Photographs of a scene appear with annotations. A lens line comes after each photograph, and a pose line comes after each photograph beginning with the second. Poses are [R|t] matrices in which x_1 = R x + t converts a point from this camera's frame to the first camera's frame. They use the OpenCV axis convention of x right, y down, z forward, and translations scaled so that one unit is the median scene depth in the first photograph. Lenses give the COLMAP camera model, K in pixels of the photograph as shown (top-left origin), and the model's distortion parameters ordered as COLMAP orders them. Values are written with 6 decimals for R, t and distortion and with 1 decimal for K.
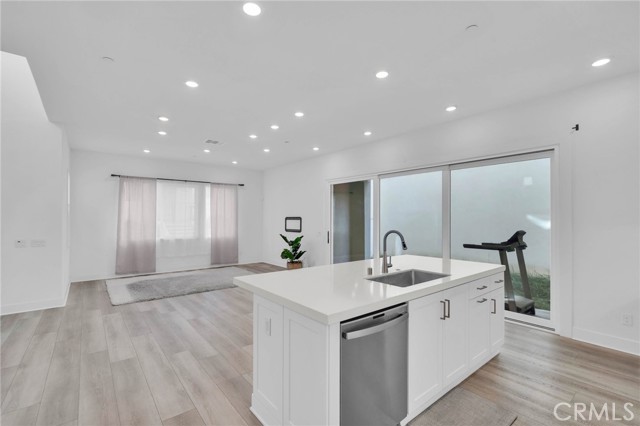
lens RADIAL K [[288.7, 0, 320.0], [0, 288.7, 213.0], [0, 0, 1]] dist [0.001856, -0.000511]
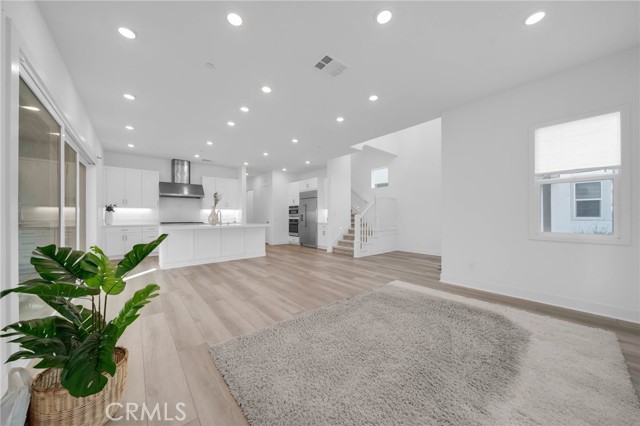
lens RADIAL K [[223.1, 0, 320.0], [0, 223.1, 213.0], [0, 0, 1]] dist [-0.000747, 0.000084]
pose [[-0.999933, 0.002472, -0.011289, -0.357686], [0.002816, 0.999529, -0.030543, 0.075921], [0.011209, -0.030573, -0.999470, 1.552068]]
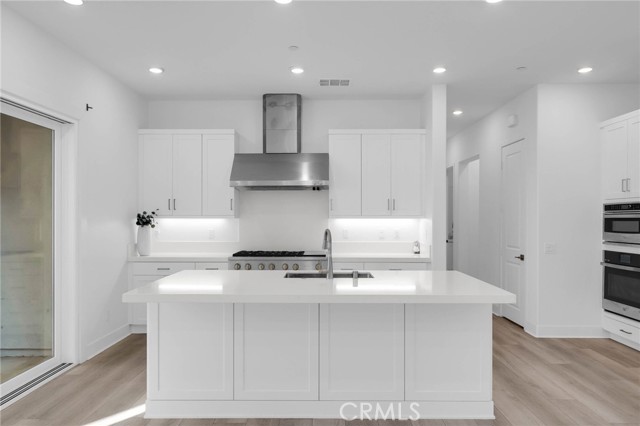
lens RADIAL K [[441.4, 0, 320.0], [0, 441.4, 213.0], [0, 0, 1]] dist [-0.005438, -0.003629]
pose [[-0.766519, 0.006171, 0.642192, -0.279011], [-0.012225, 0.999632, -0.024197, 0.020696], [-0.642105, -0.026398, -0.766162, 0.957111]]
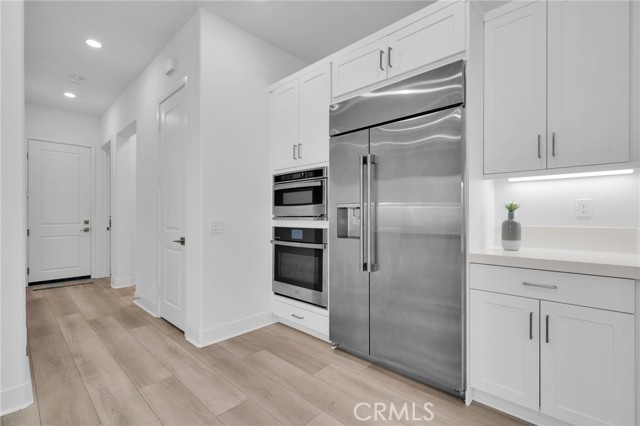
lens RADIAL K [[288.7, 0, 320.0], [0, 288.7, 213.0], [0, 0, 1]] dist [0.001856, -0.000511]
pose [[-0.992717, 0.006039, -0.120322, -0.167424], [0.008478, 0.999769, -0.019770, 0.054029], [0.120175, -0.020646, -0.992538, 0.433226]]
